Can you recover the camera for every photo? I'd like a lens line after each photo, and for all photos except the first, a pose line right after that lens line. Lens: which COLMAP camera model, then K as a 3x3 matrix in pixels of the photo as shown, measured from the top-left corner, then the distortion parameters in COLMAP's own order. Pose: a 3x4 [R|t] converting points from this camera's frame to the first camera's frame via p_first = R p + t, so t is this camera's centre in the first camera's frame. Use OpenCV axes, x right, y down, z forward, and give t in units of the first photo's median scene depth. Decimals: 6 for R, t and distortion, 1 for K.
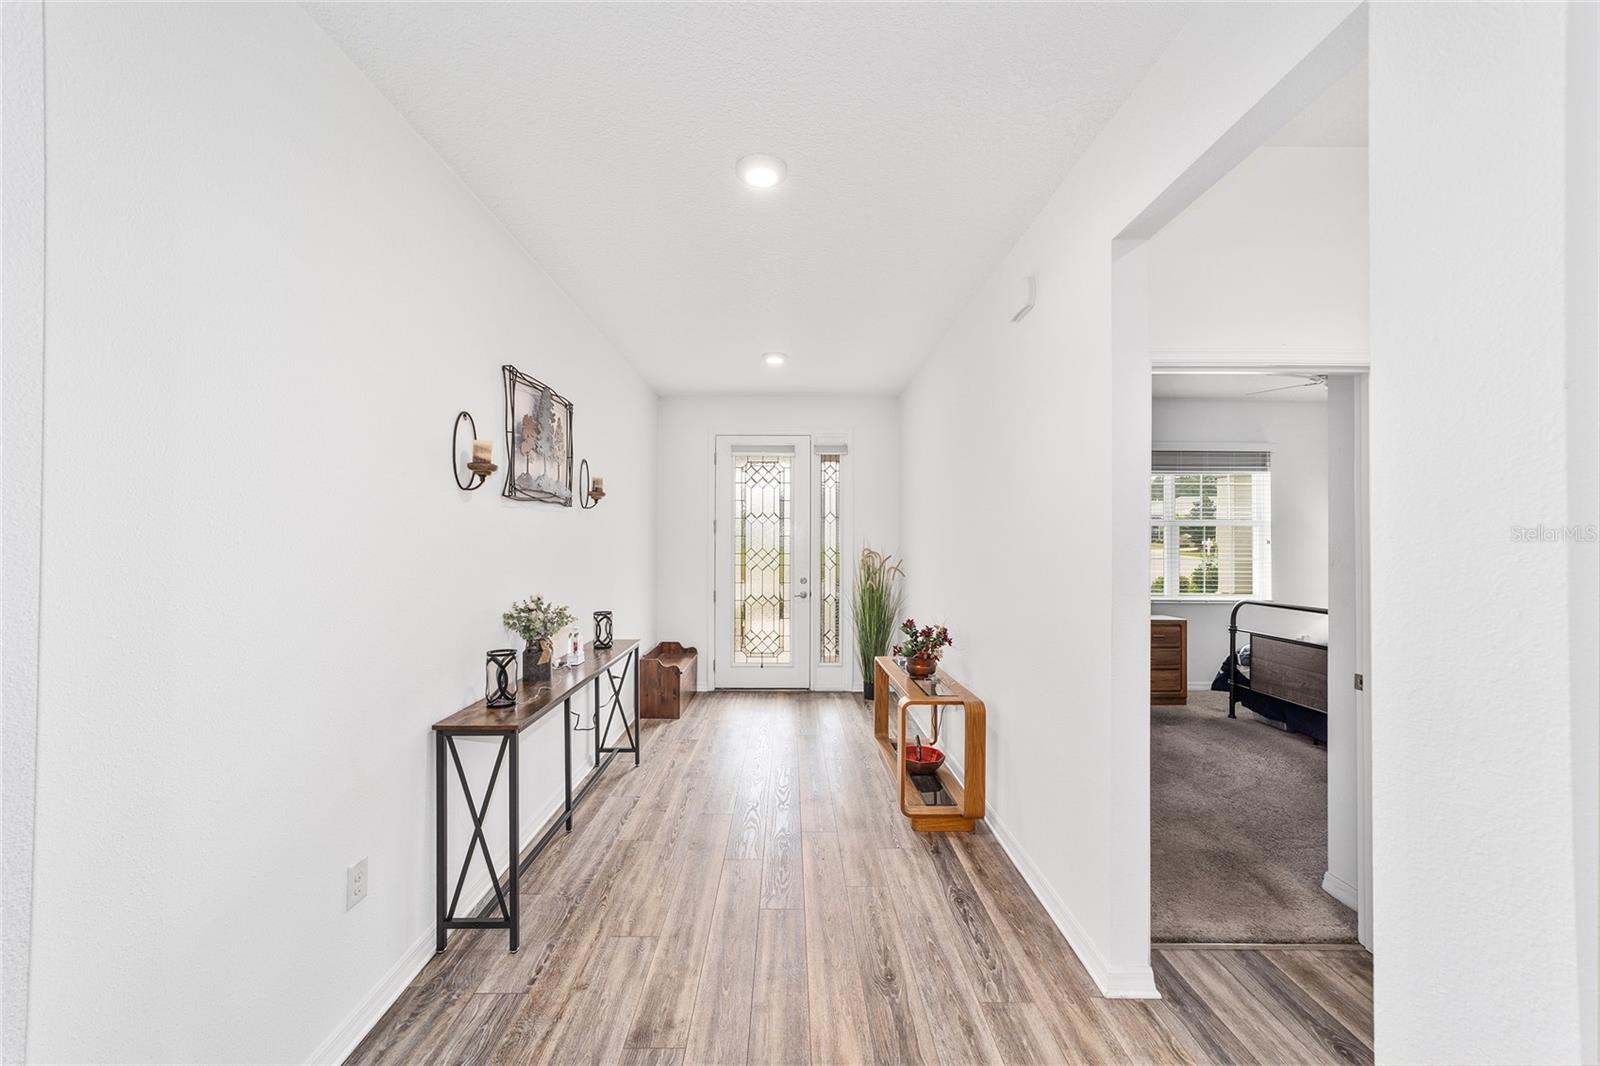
lens RADIAL K [[616.4, 0, 791.4], [0, 616.4, 538.6], [0, 0, 1]] dist [-0.010361, 0.004671]
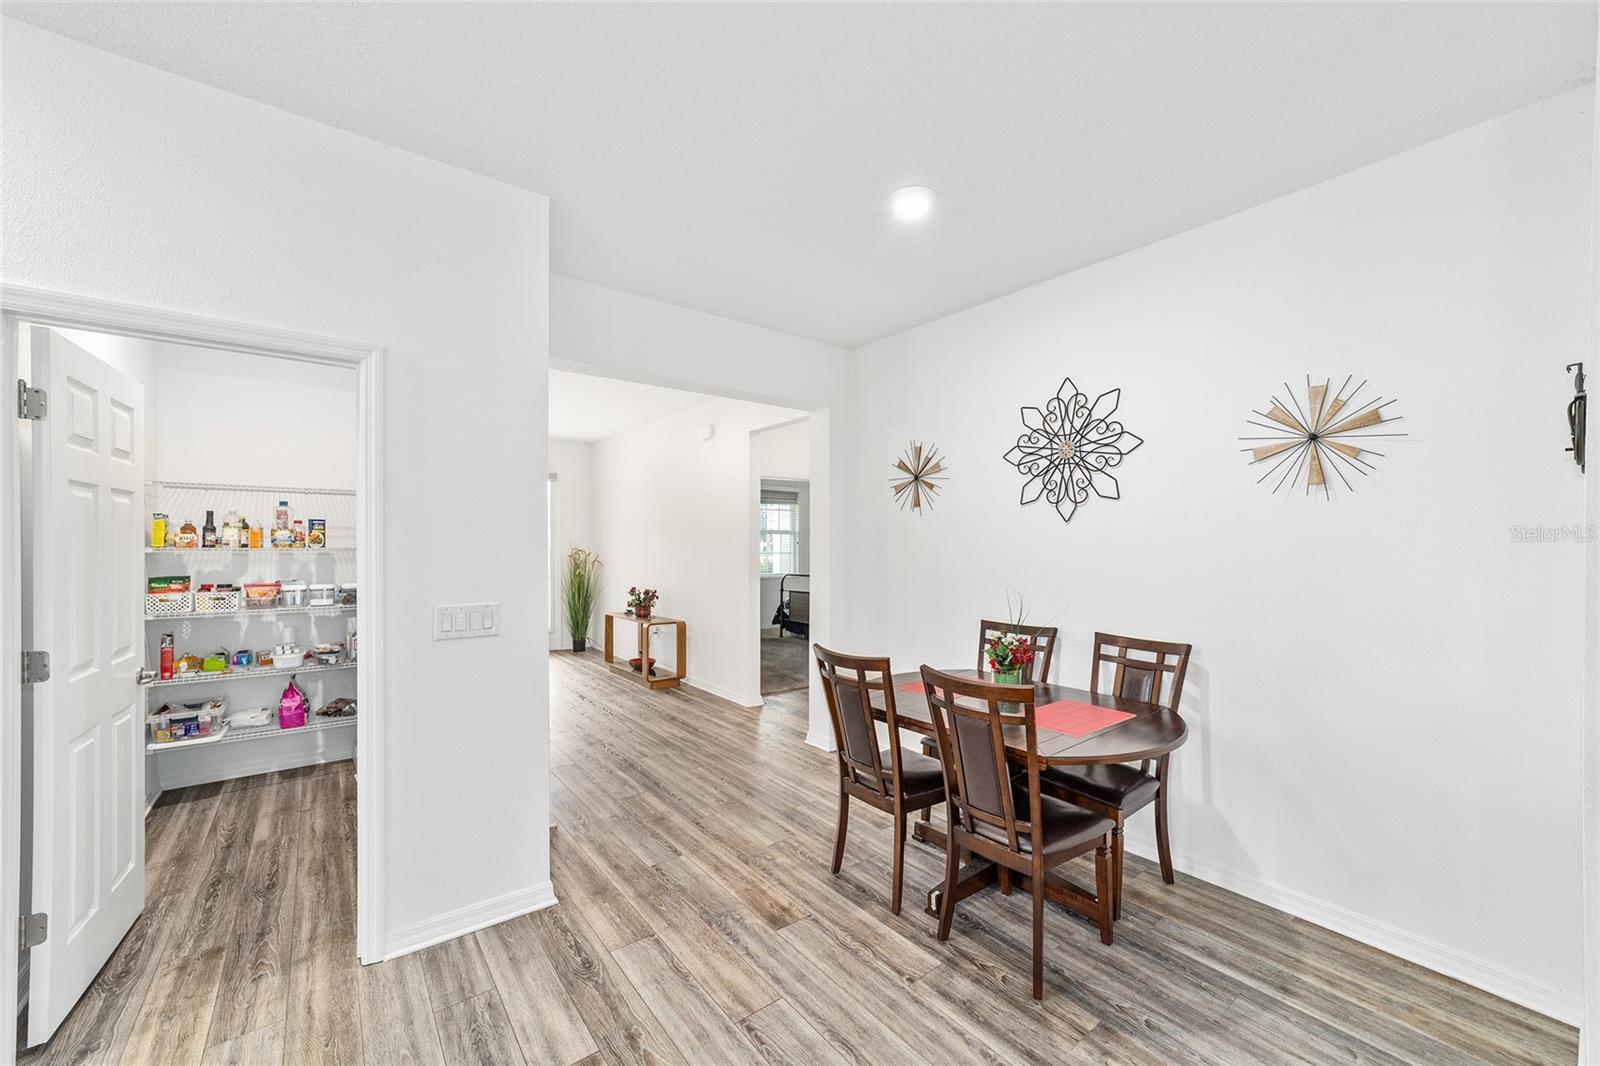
lens RADIAL K [[616.4, 0, 787.9], [0, 616.4, 538.4], [0, 0, 1]] dist [-0.010361, 0.004671]
pose [[0.802083, 0.000941, 0.597212, -0.531508], [0.000275, 0.999998, -0.001944, -0.003728], [-0.597213, 0.001723, 0.802081, -0.710059]]
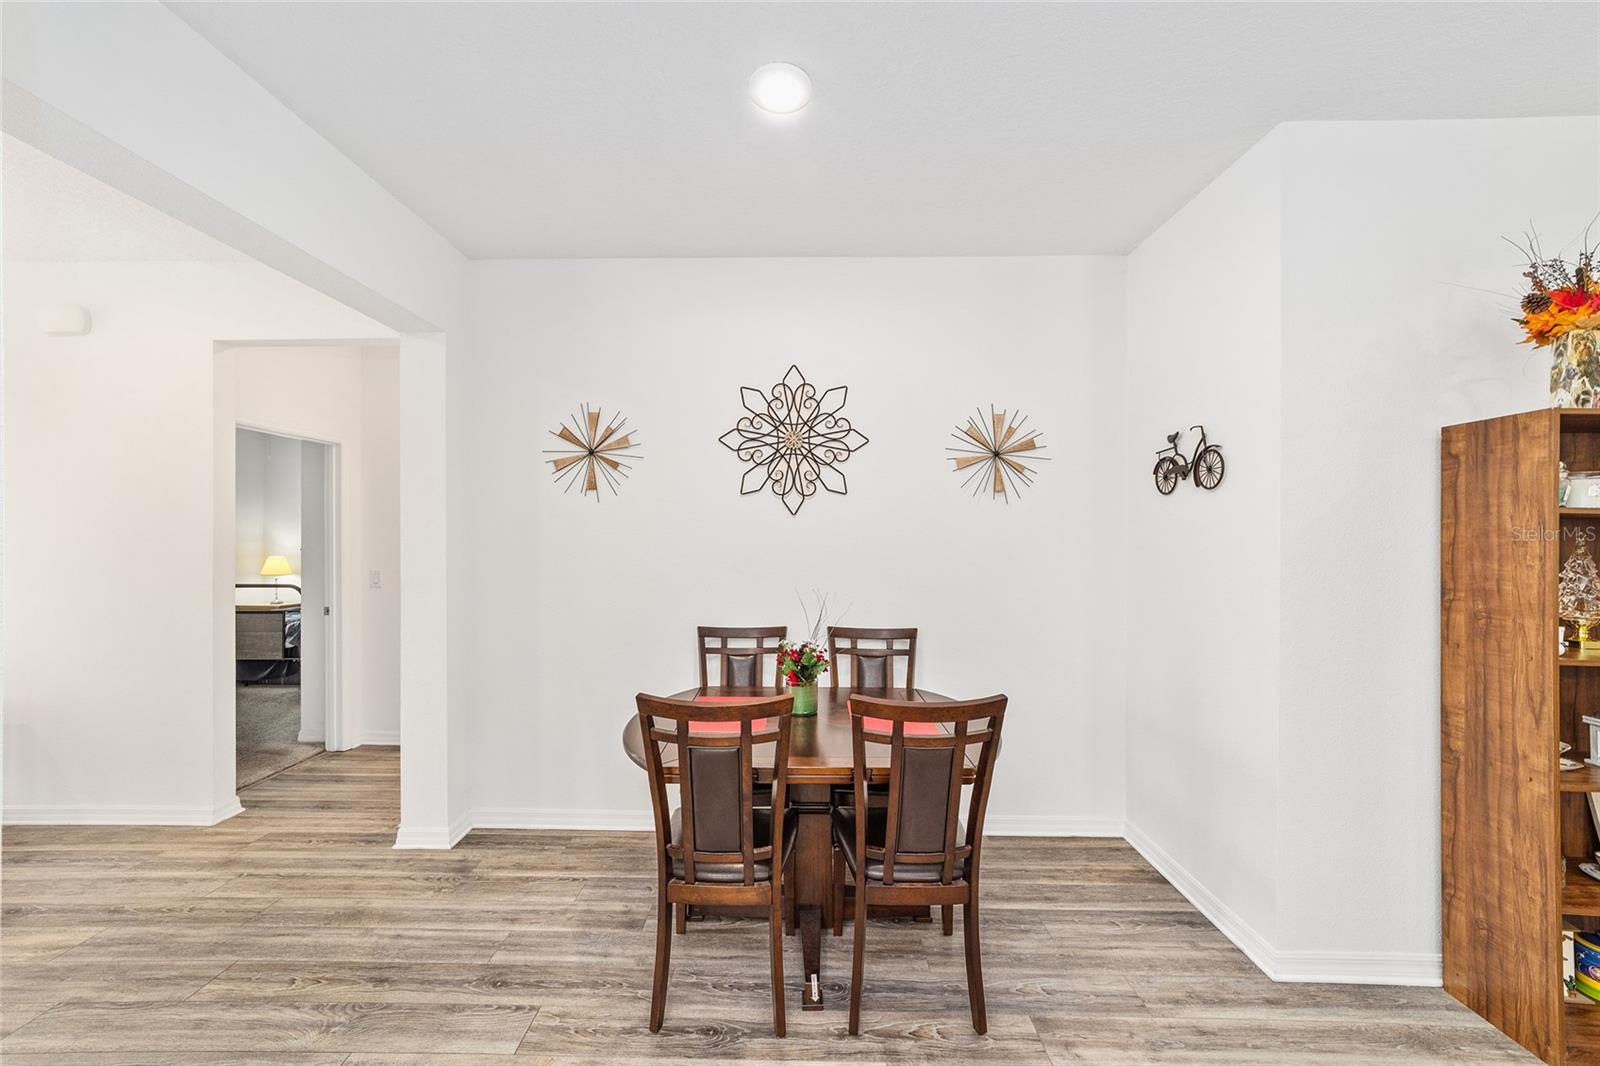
lens RADIAL K [[616.4, 0, 794.1], [0, 616.4, 536.2], [0, 0, 1]] dist [-0.010361, 0.004671]
pose [[0.031088, -0.005552, 0.999501, -0.532463], [-0.005214, 0.999970, 0.005717, -0.004667], [-0.999503, -0.005389, 0.031058, -0.282522]]
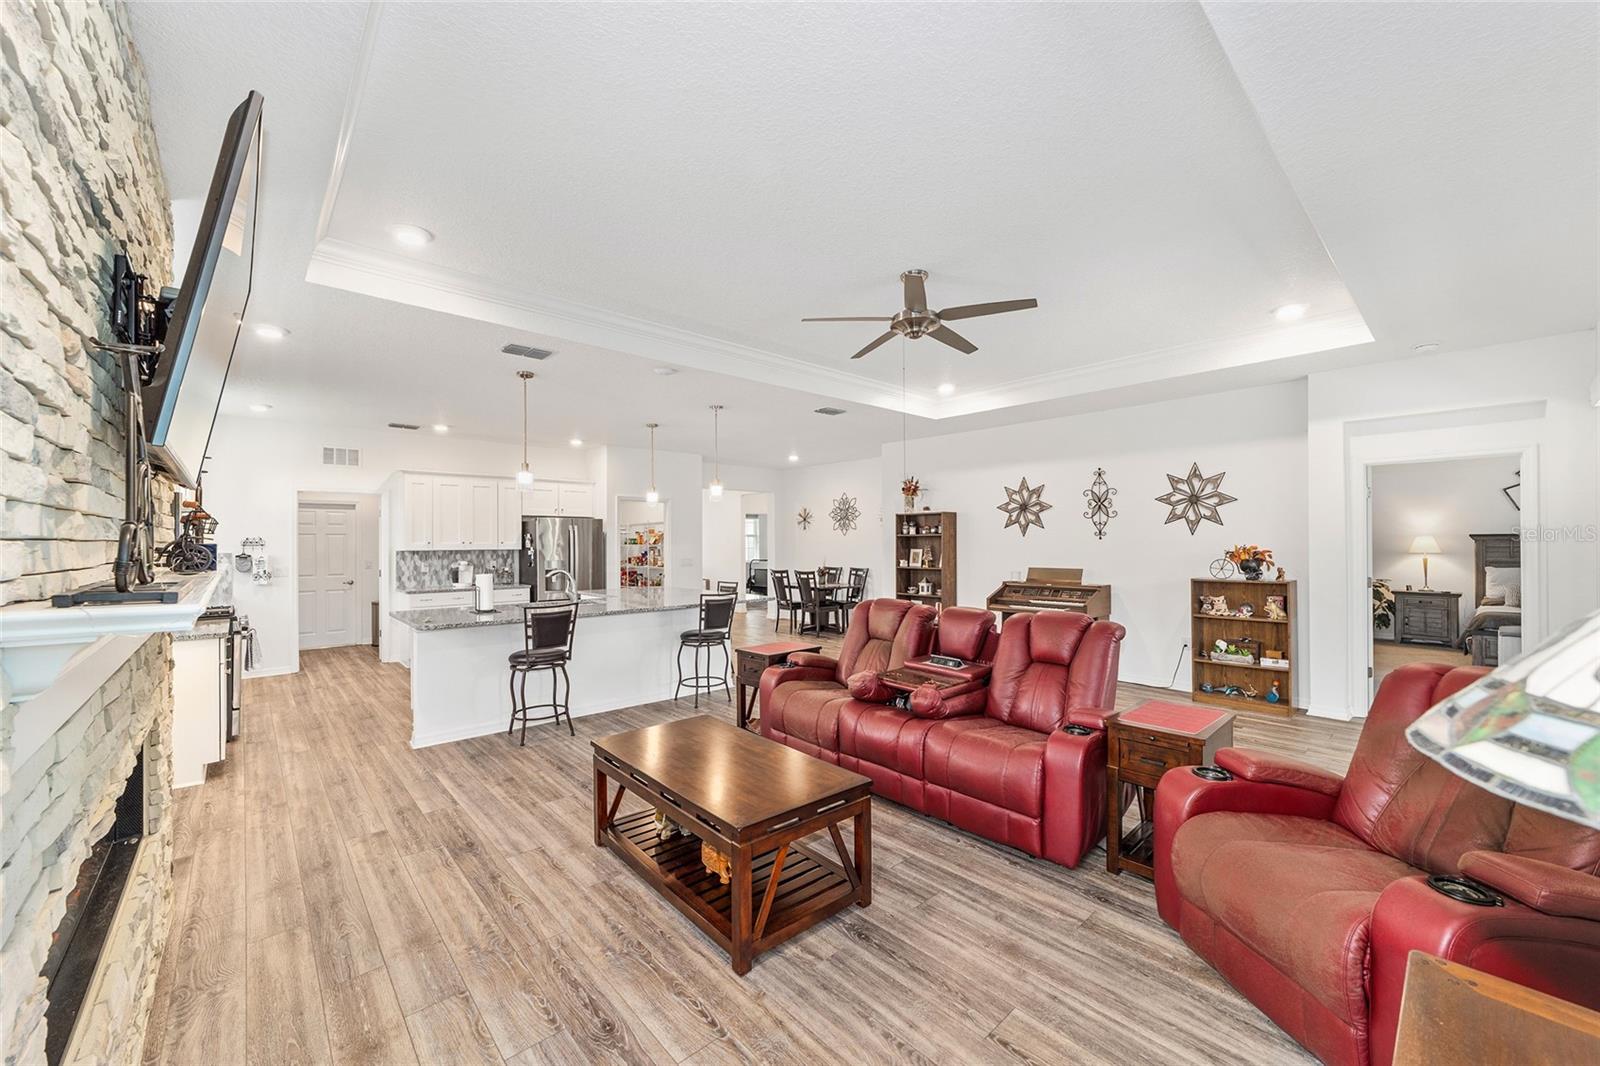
lens RADIAL K [[616.4, 0, 776.4], [0, 616.4, 538.0], [0, 0, 1]] dist [-0.010361, 0.004671]
pose [[0.765782, -0.004903, 0.643081, -1.806483], [0.006842, 0.999976, -0.000523, -0.018172], [-0.643064, 0.004800, 0.765798, -2.257314]]
